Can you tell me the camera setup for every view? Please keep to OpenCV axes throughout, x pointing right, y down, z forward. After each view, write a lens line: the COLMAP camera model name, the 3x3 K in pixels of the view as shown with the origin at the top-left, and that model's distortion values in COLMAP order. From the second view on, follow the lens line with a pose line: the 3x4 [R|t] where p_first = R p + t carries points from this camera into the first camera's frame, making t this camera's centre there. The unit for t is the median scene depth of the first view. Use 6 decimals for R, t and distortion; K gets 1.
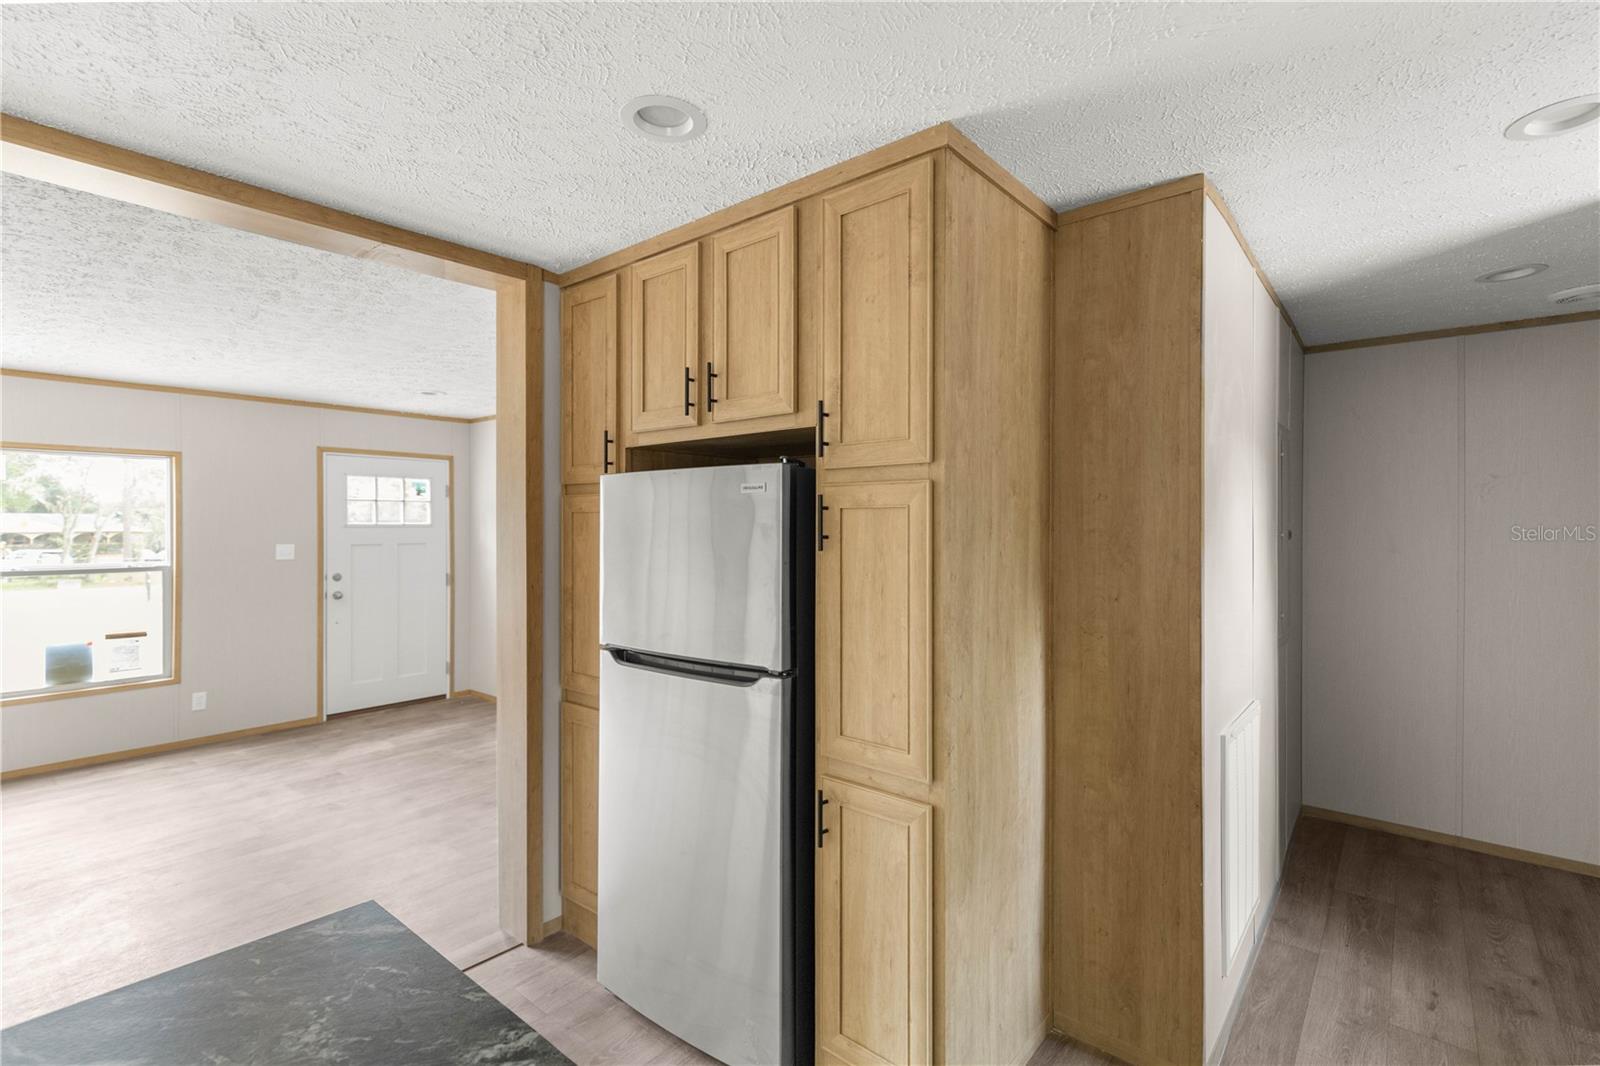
lens RADIAL K [[724.7, 0, 795.0], [0, 724.7, 531.1], [0, 0, 1]] dist [0.002181, 0.002783]
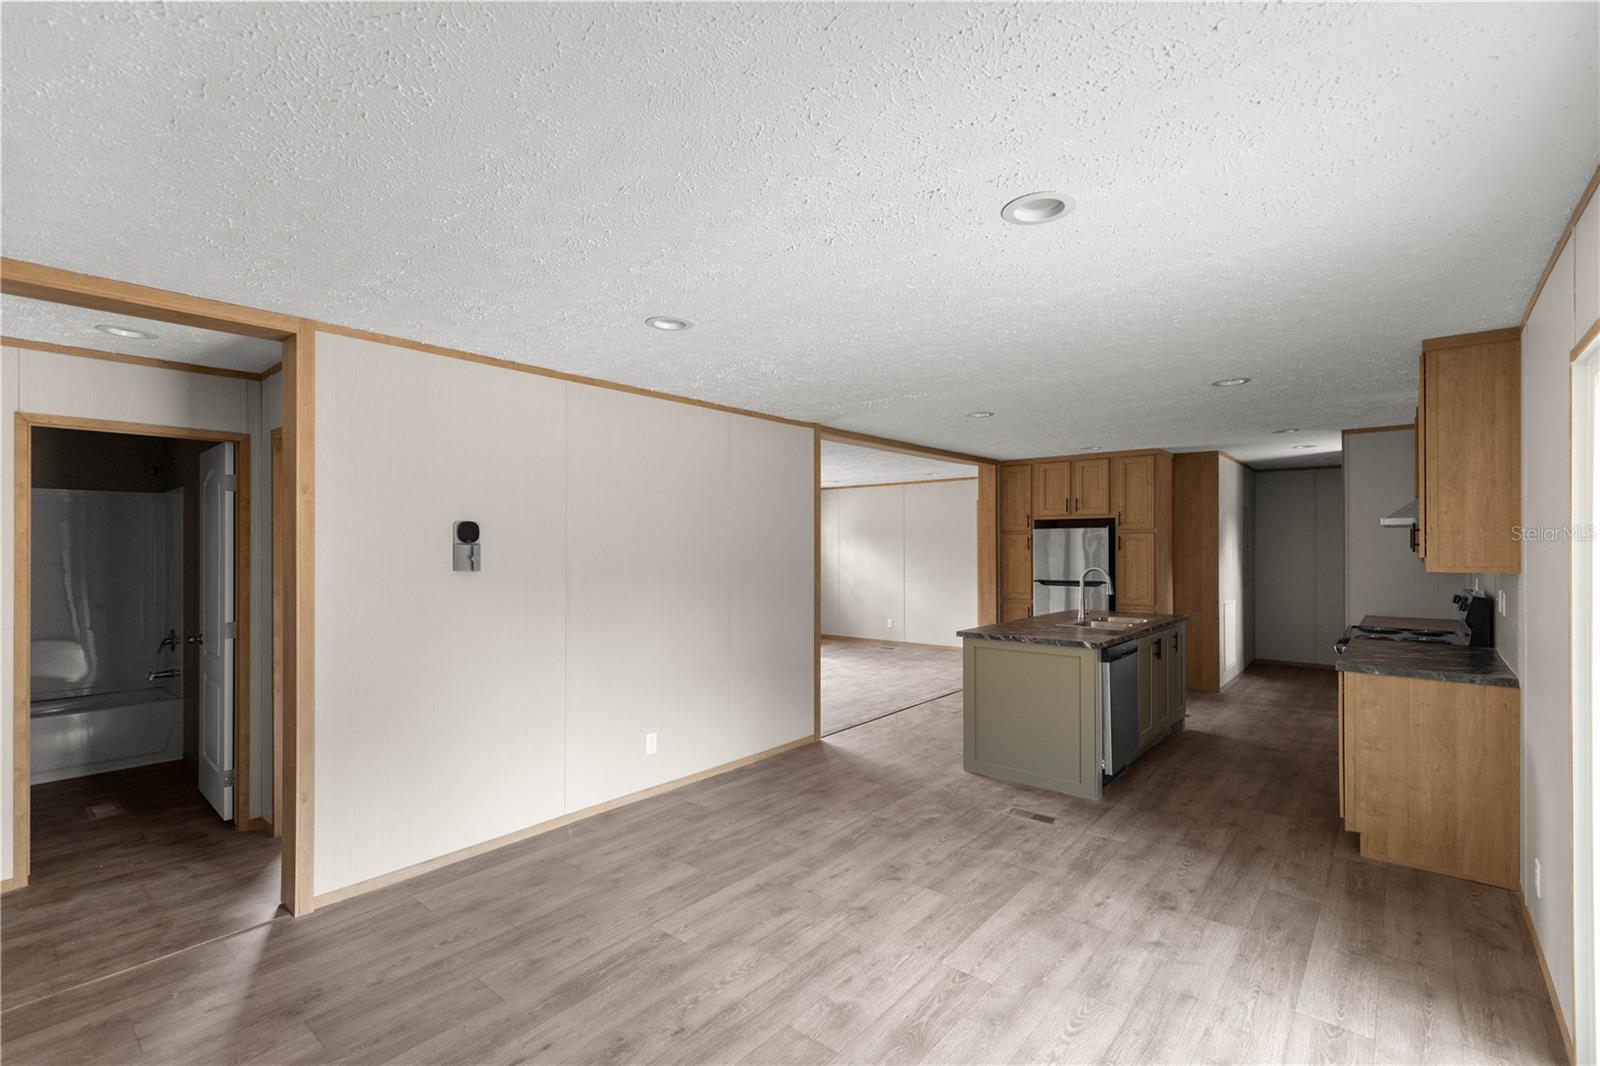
lens RADIAL K [[724.7, 0, 785.4], [0, 724.7, 542.0], [0, 0, 1]] dist [0.002181, 0.002783]
pose [[0.999676, -0.007231, -0.024392, -1.446837], [0.006976, 0.999920, -0.010519, 0.010470], [0.024466, 0.010345, 0.999647, -2.557646]]
